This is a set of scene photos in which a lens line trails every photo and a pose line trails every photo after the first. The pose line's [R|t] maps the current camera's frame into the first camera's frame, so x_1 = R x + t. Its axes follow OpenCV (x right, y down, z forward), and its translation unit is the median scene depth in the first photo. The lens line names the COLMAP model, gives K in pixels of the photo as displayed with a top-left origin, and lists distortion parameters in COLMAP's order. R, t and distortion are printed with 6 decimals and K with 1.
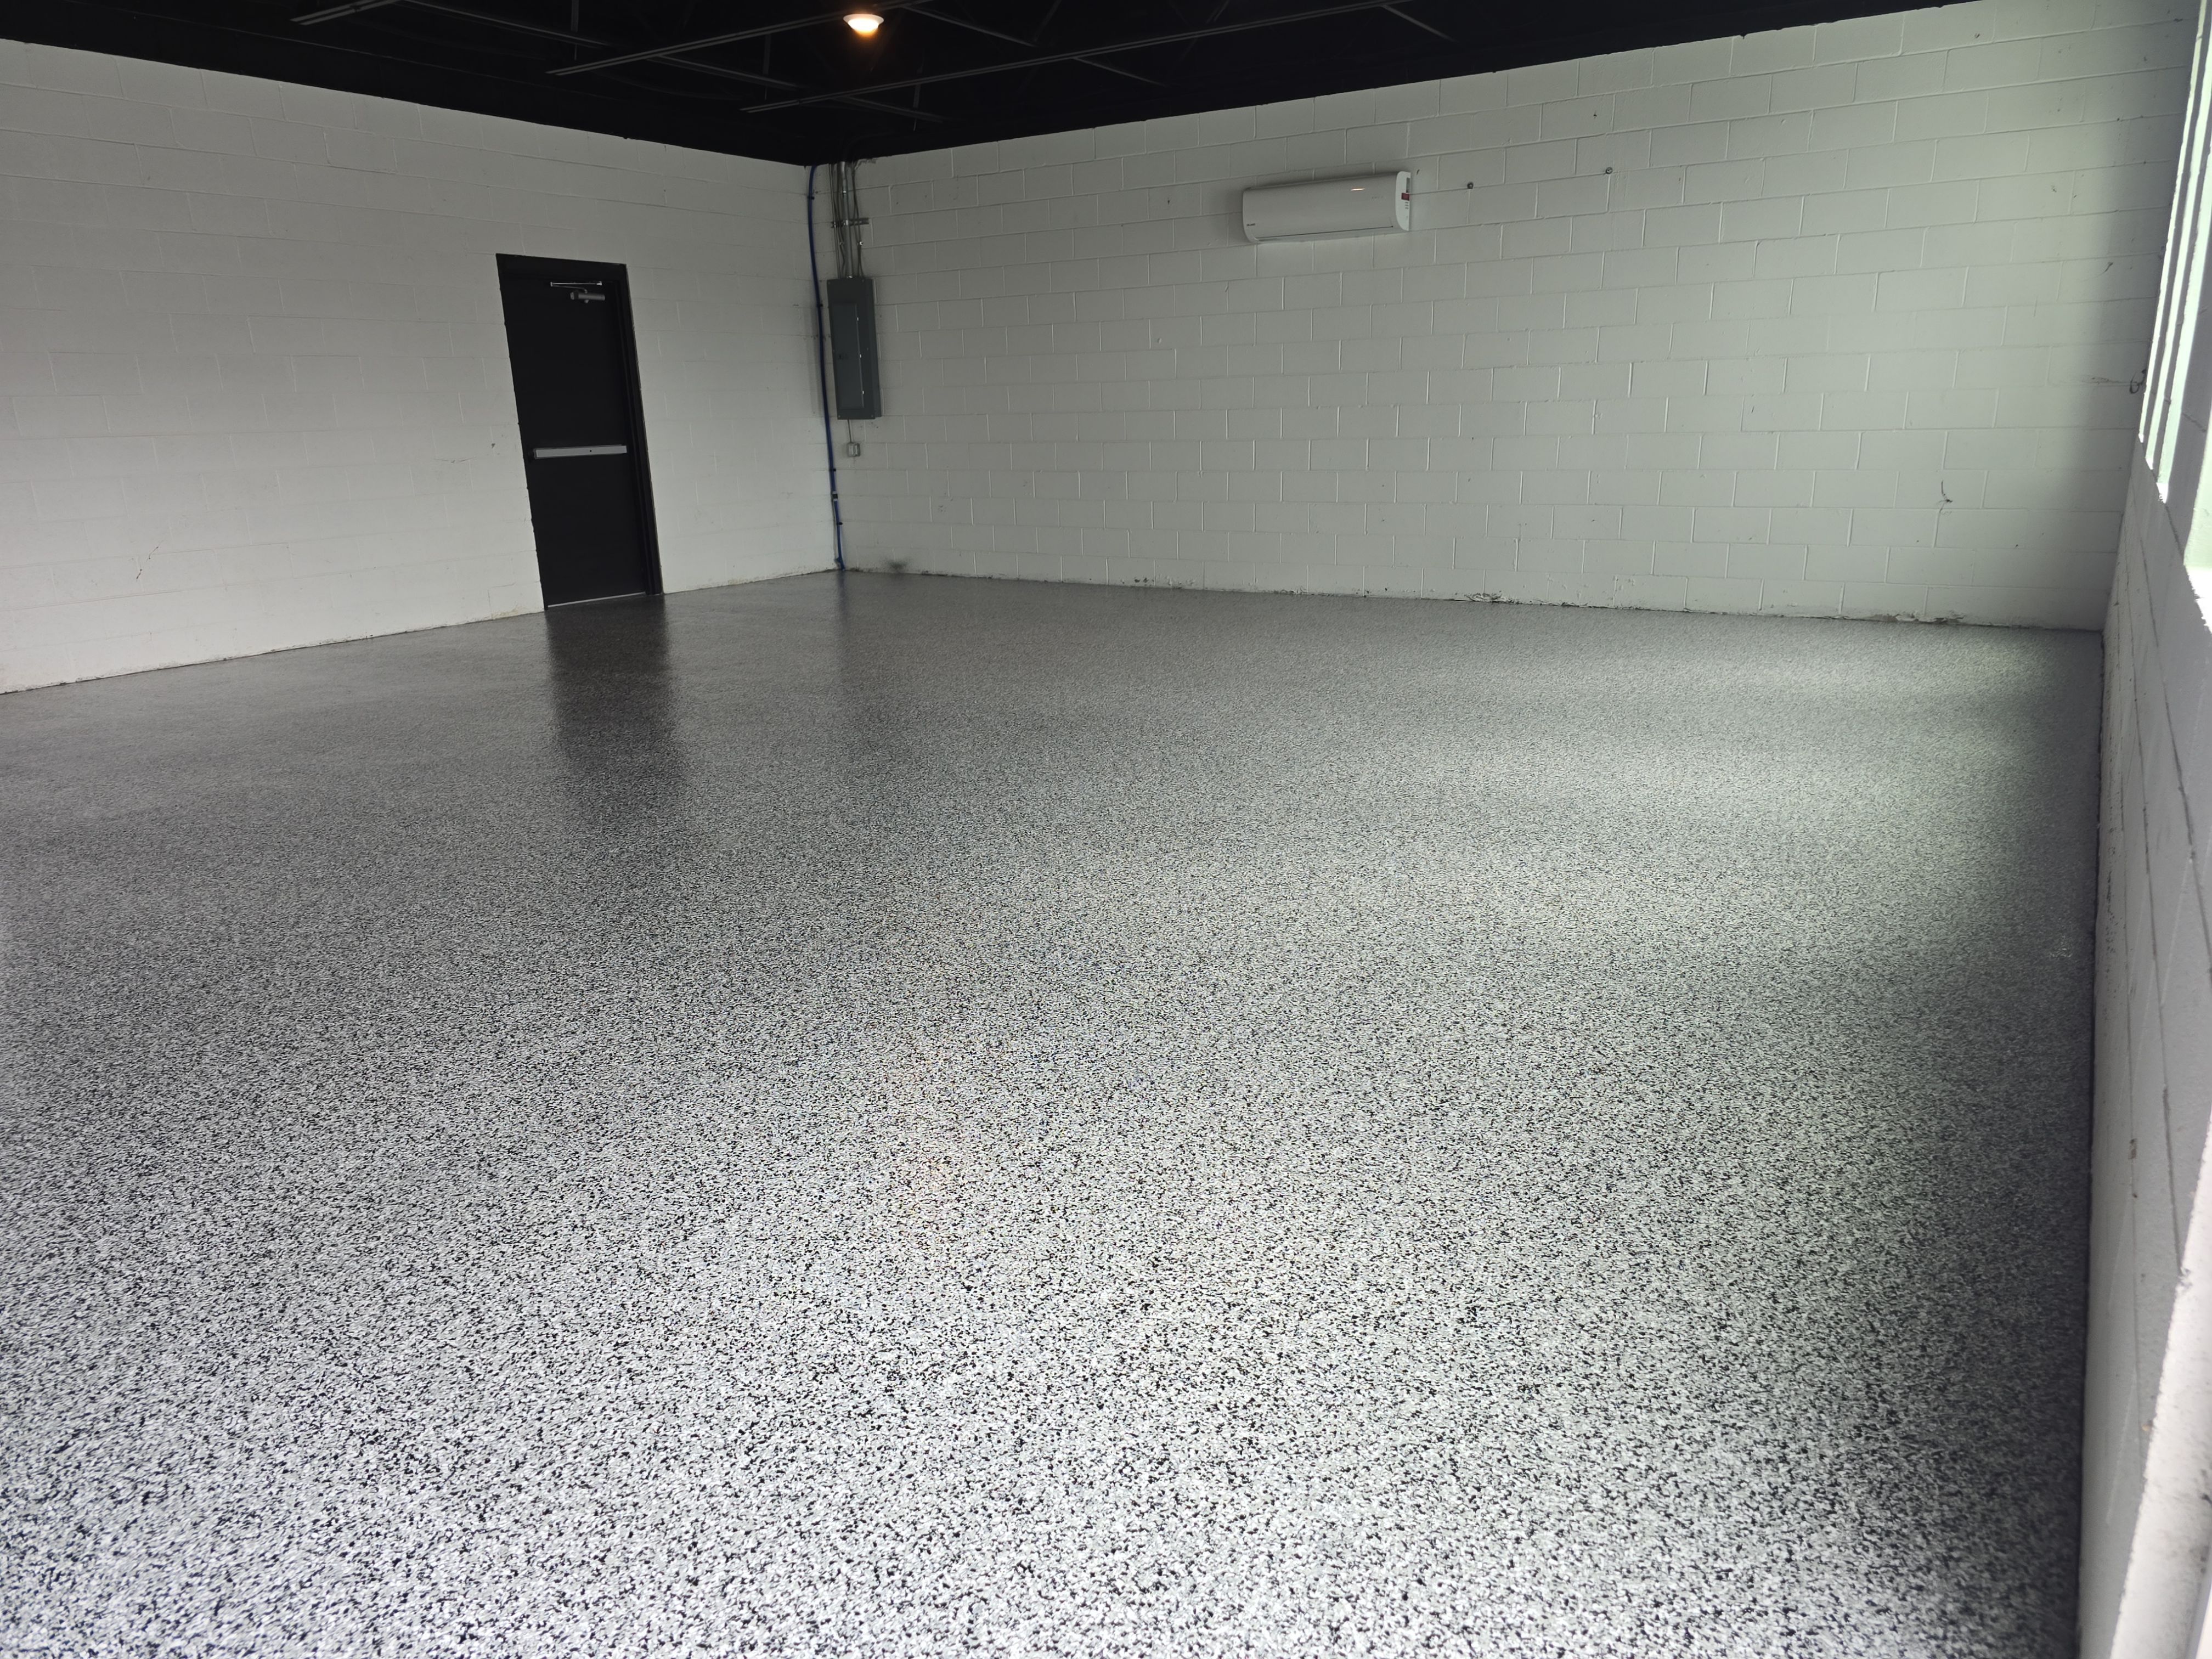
lens RADIAL K [[1475.3, 0, 1106.0], [0, 1475.3, 829.5], [0, 0, 1]] dist [0.097472, -0.126969]
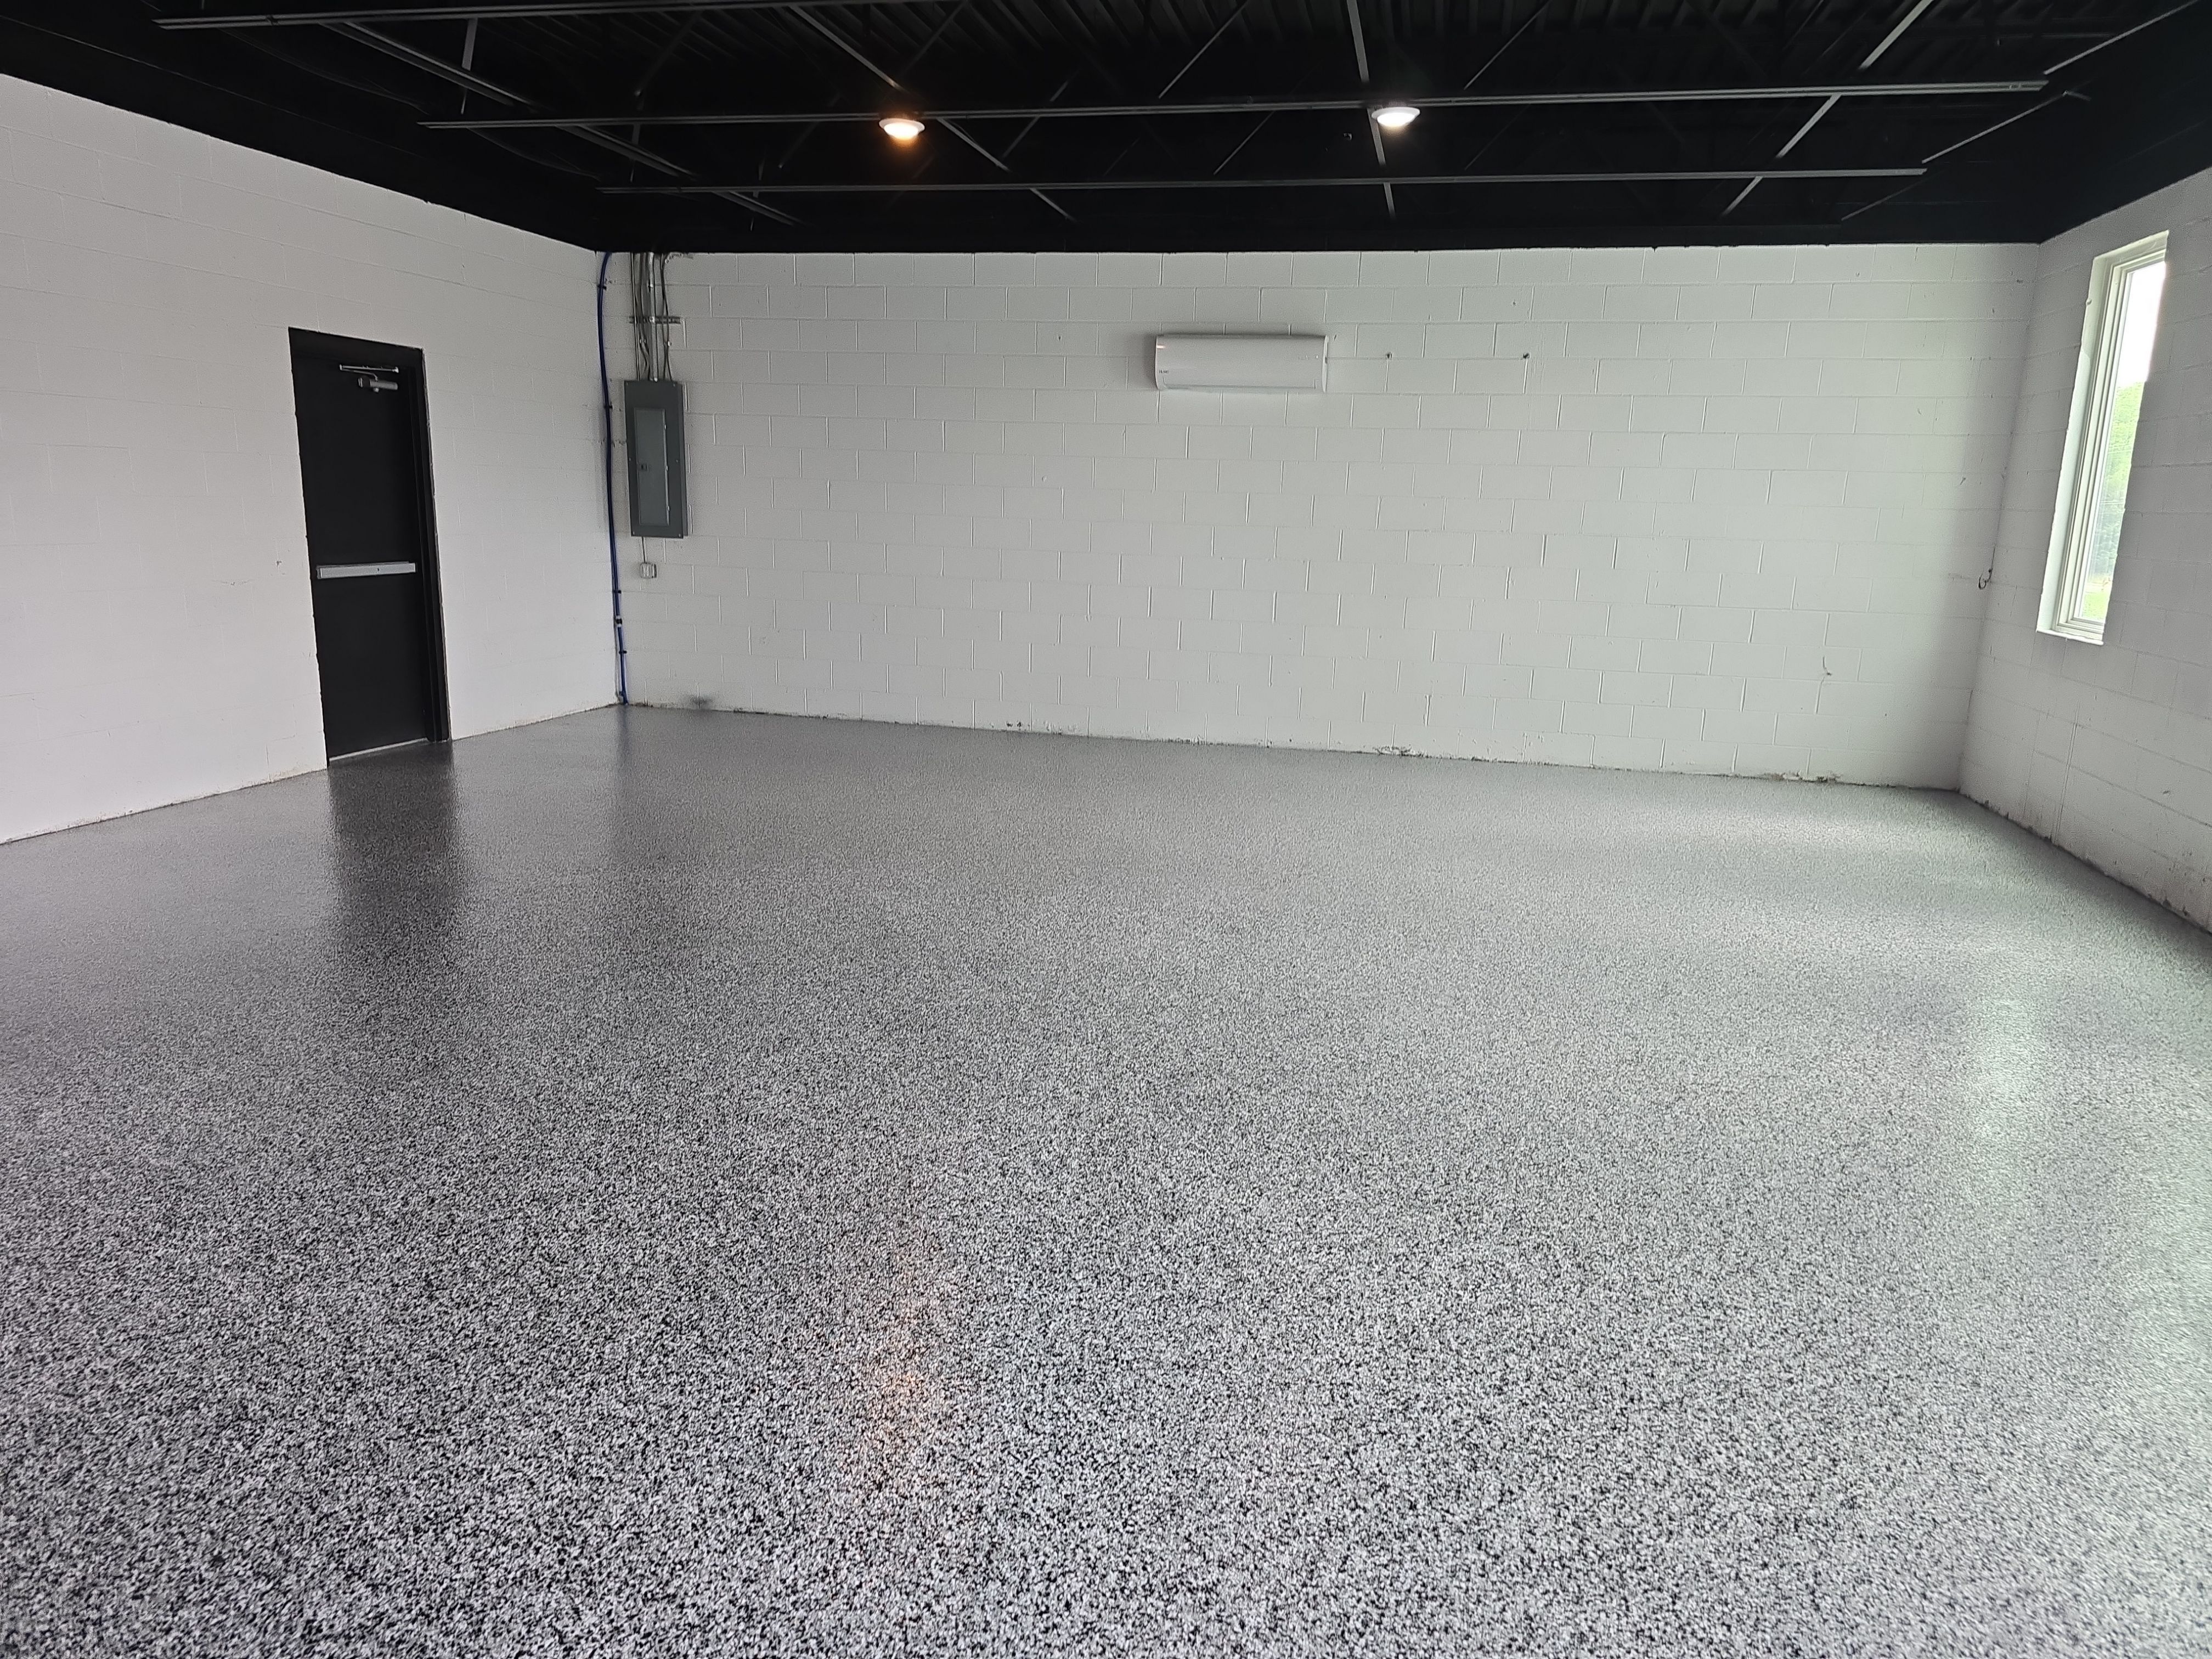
lens RADIAL K [[1475.3, 0, 1106.0], [0, 1475.3, 829.5], [0, 0, 1]] dist [0.097472, -0.126969]
pose [[0.939668, -0.021896, 0.341386, -0.254713], [0.043103, 0.997574, -0.054659, -0.051221], [-0.339361, 0.066076, 0.938333, 0.112538]]
